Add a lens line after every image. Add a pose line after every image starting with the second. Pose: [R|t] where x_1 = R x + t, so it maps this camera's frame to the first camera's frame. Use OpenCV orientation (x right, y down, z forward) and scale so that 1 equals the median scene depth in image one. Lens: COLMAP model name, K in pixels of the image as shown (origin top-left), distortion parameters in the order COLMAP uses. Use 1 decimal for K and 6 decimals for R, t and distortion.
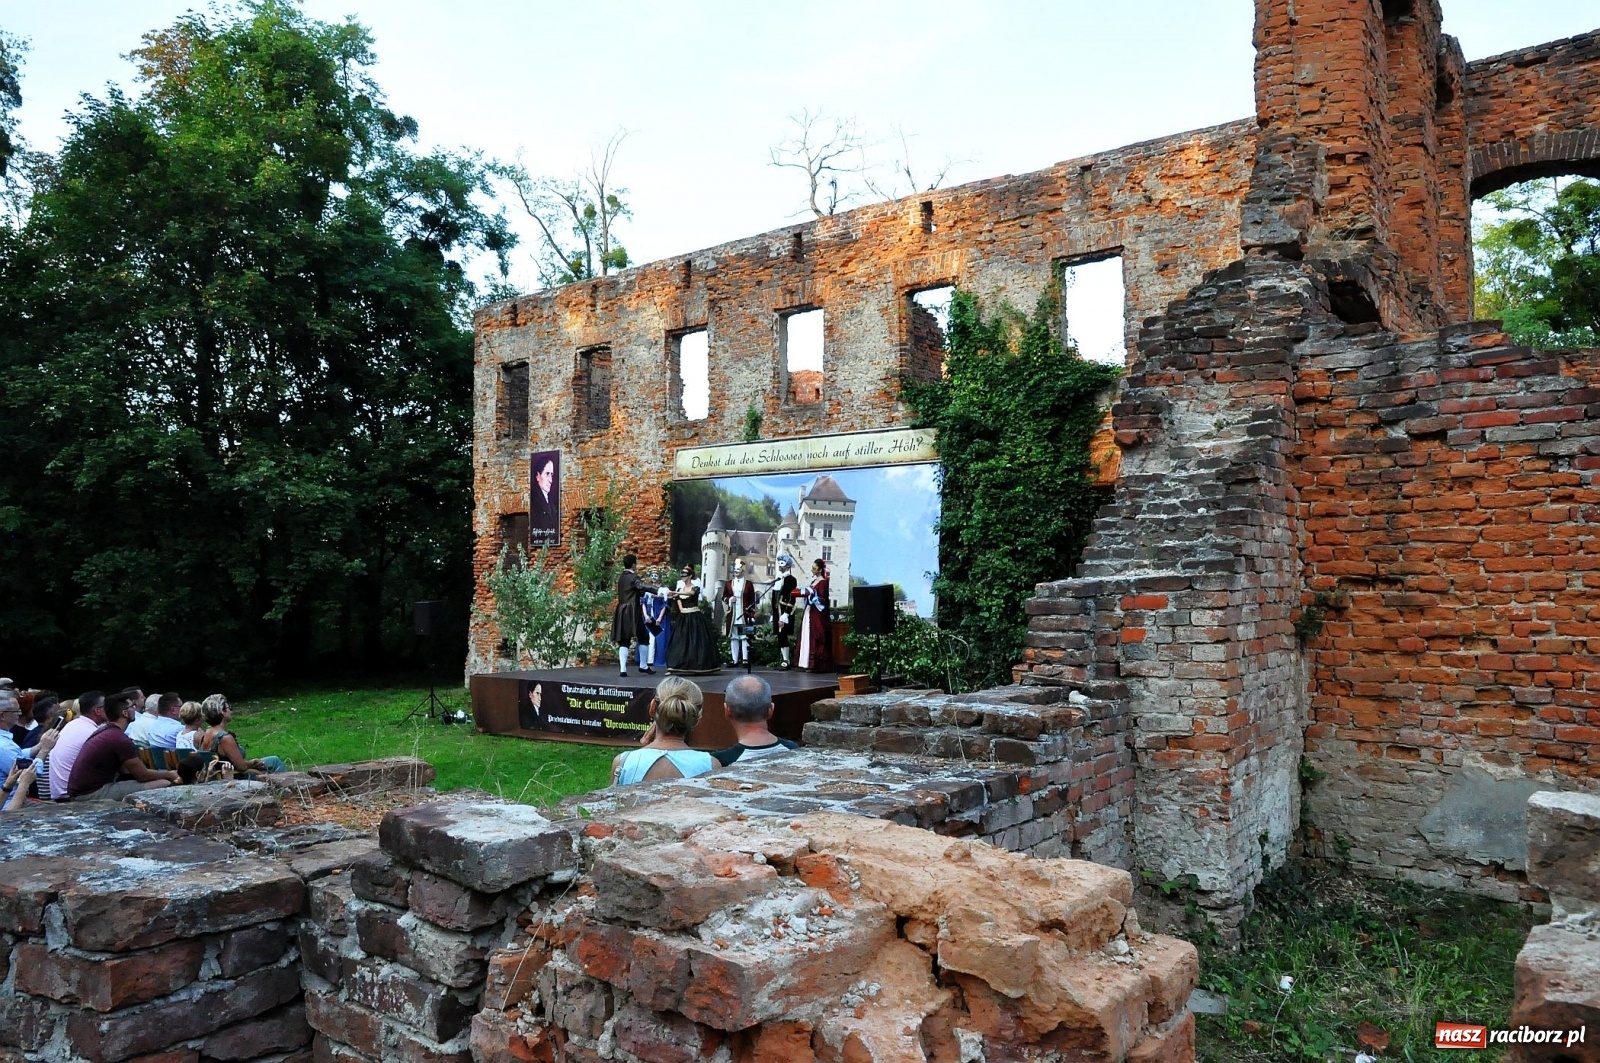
lens RADIAL K [[1127.0, 0, 804.5], [0, 1127.0, 535.9], [0, 0, 1]] dist [-0.137689, 0.114716]
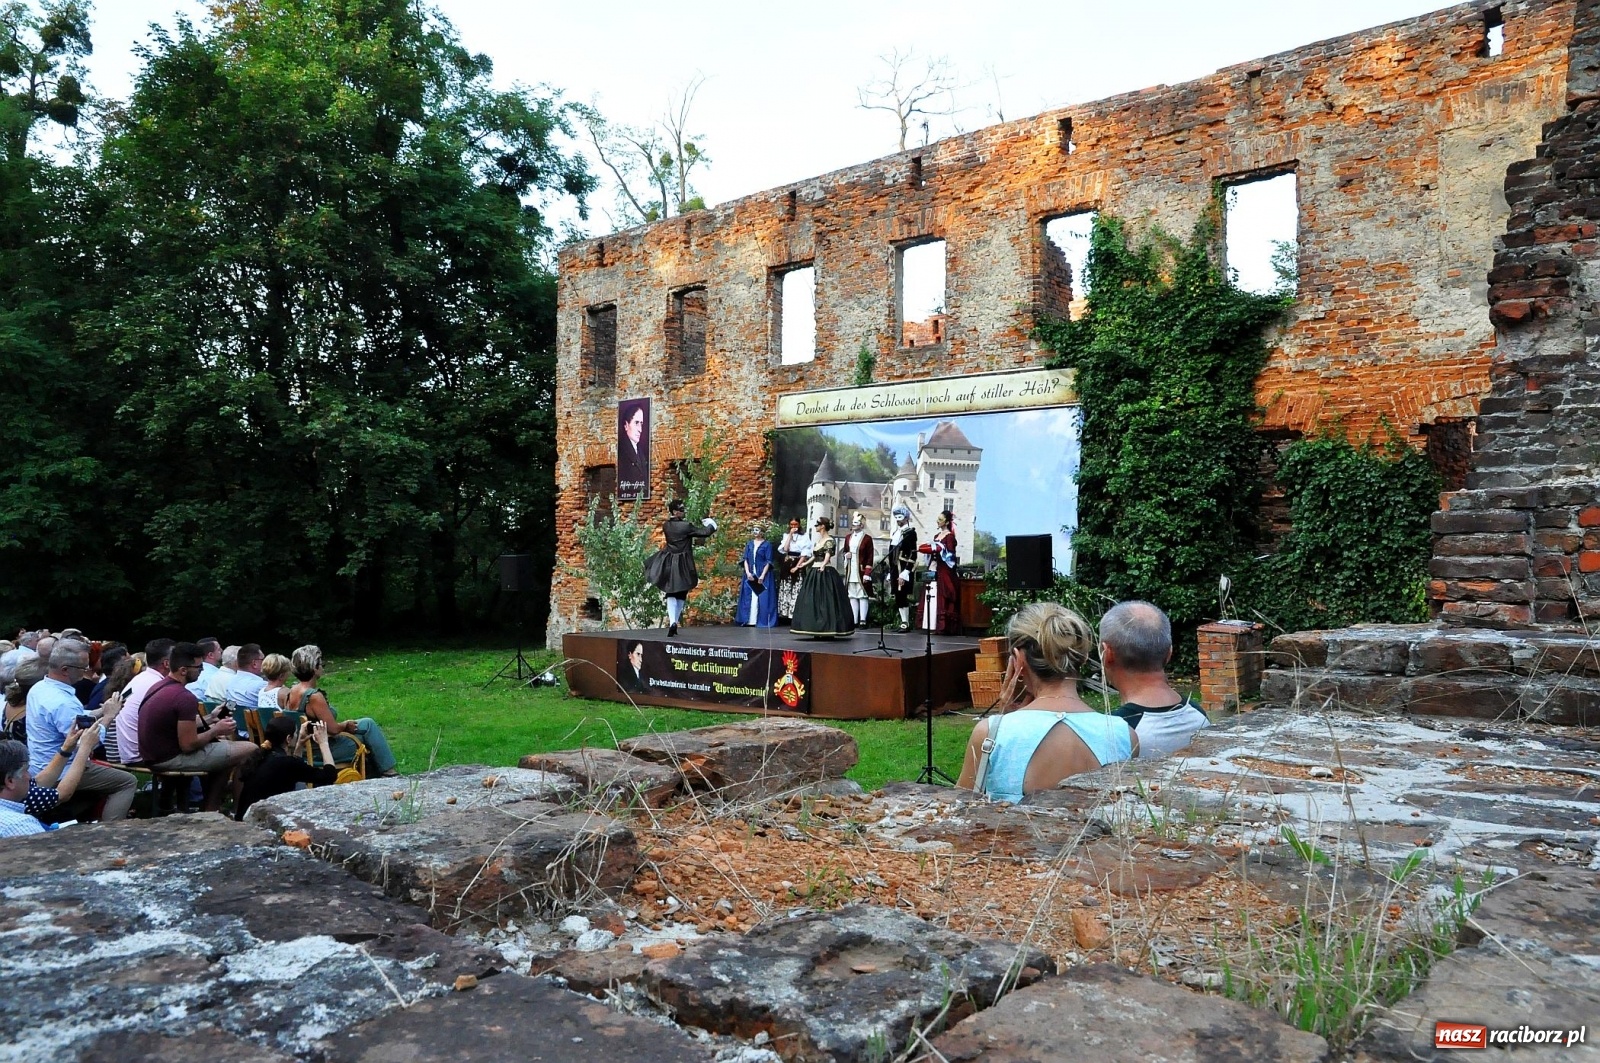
lens RADIAL K [[1132.7, 0, 802.1], [0, 1132.7, 536.5], [0, 0, 1]] dist [-0.131156, 0.112632]
pose [[0.998515, 0.009790, -0.053598, -0.047523], [-0.008336, 0.999593, 0.027282, 0.015344], [0.053844, -0.026794, 0.998190, 0.072287]]
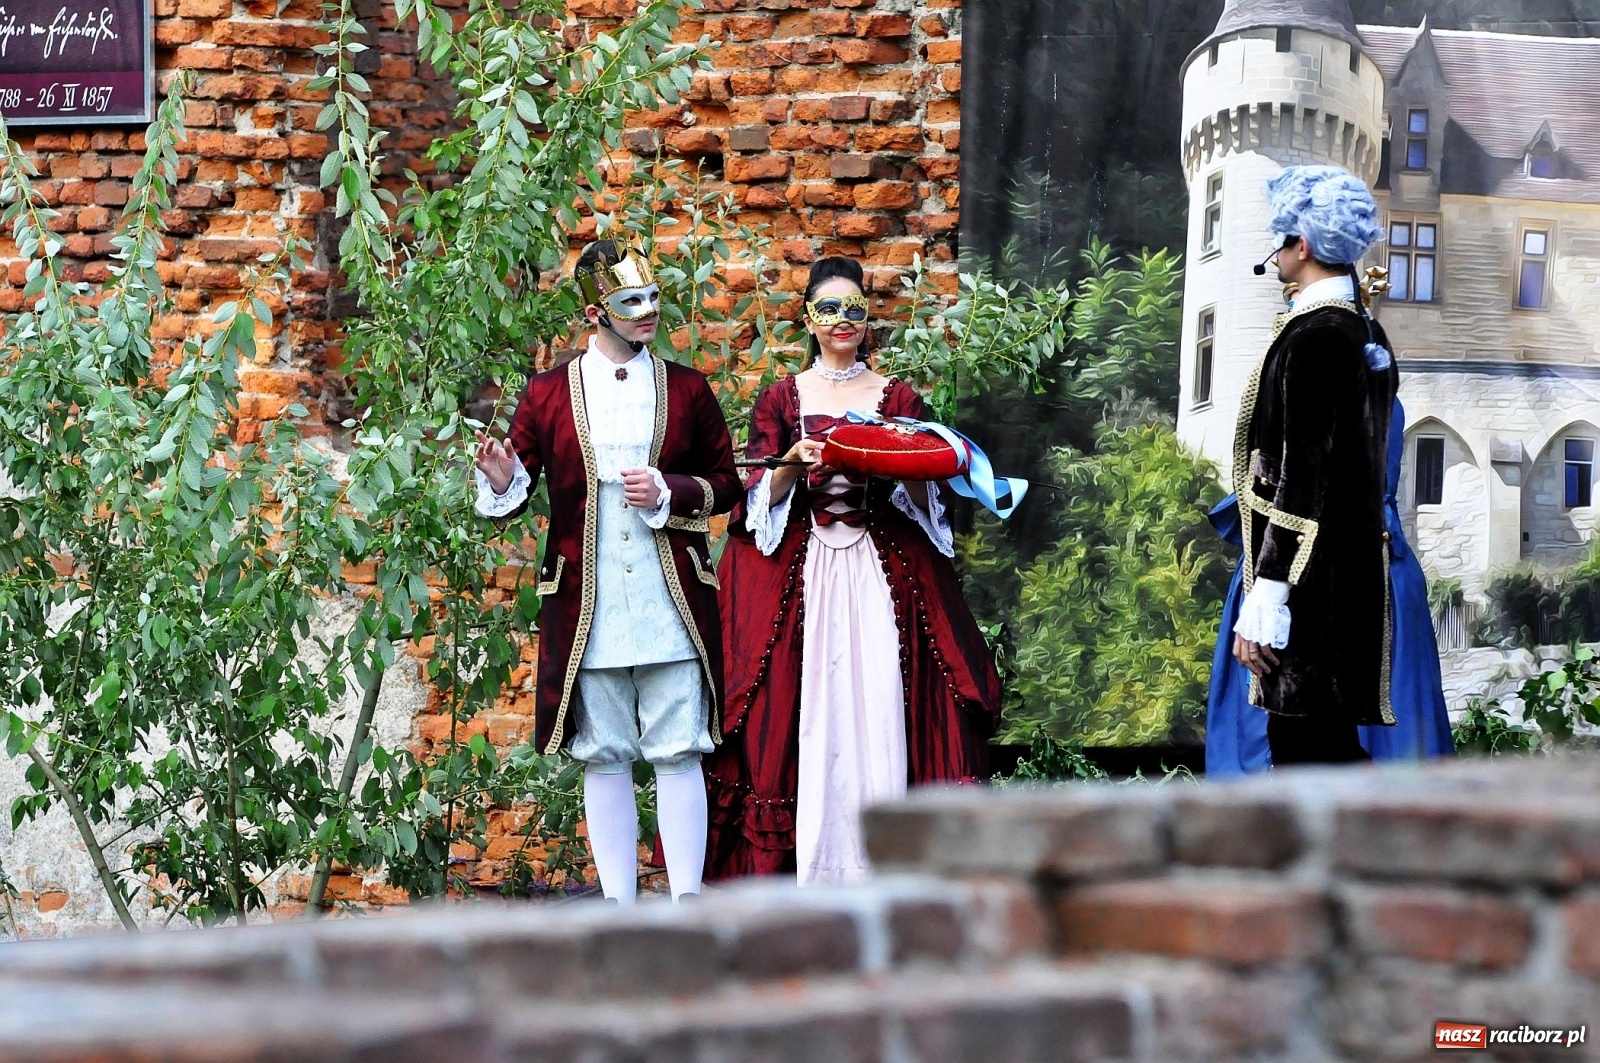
lens RADIAL K [[10096.6, 0, 800.0], [0, 10096.6, 531.5], [0, 0, 1]] dist [0.526403, 20.307980]
pose [[0.998263, -0.000502, -0.058907, -0.065727], [0.003675, 0.998547, 0.053770, -0.011019], [0.058794, -0.053893, 0.996814, -0.386035]]
